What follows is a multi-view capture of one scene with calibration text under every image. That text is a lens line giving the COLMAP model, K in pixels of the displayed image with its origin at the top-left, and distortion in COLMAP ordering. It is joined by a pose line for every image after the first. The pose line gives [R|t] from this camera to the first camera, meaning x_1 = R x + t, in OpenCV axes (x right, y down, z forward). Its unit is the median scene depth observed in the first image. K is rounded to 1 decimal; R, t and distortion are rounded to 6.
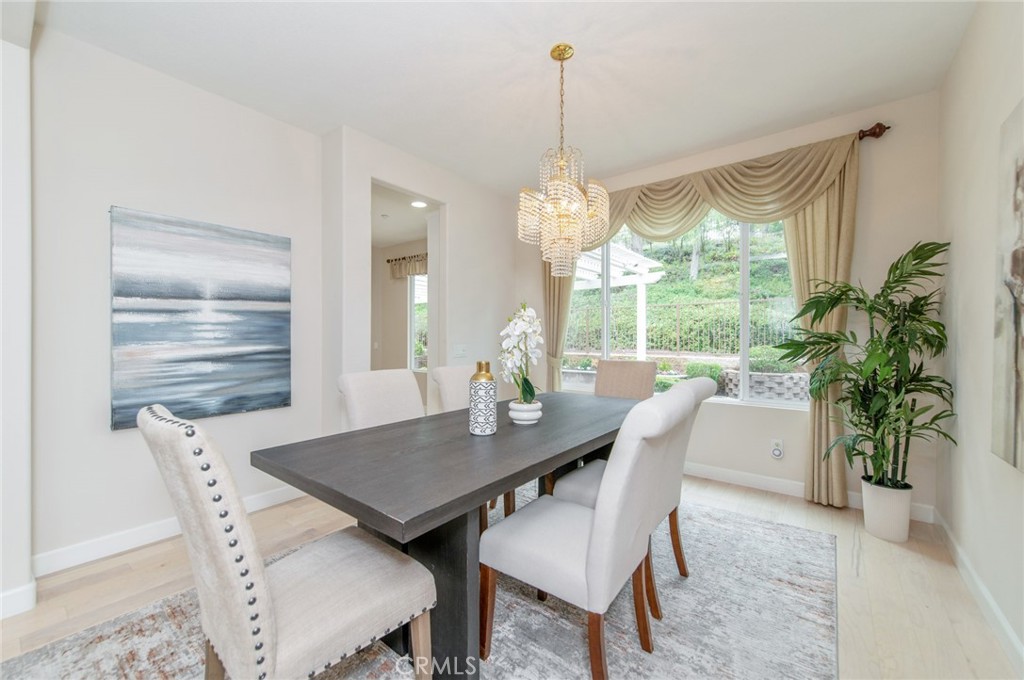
lens RADIAL K [[401.0, 0, 512.5], [0, 401.0, 341.2], [0, 0, 1]] dist [0.014974, -0.003591]
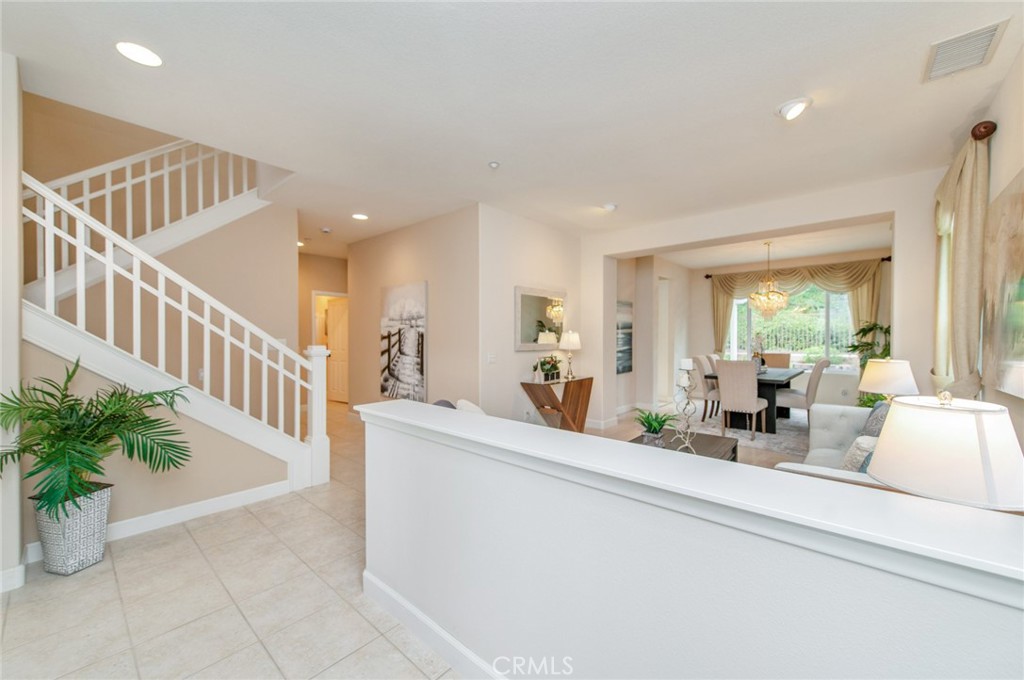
lens RADIAL K [[401.0, 0, 508.4], [0, 401.0, 342.9], [0, 0, 1]] dist [0.014974, -0.003591]
pose [[0.998041, 0.000576, -0.062558, -1.221128], [-0.000168, 0.999979, 0.006534, -0.028458], [0.062561, -0.006511, 0.998020, -1.561071]]
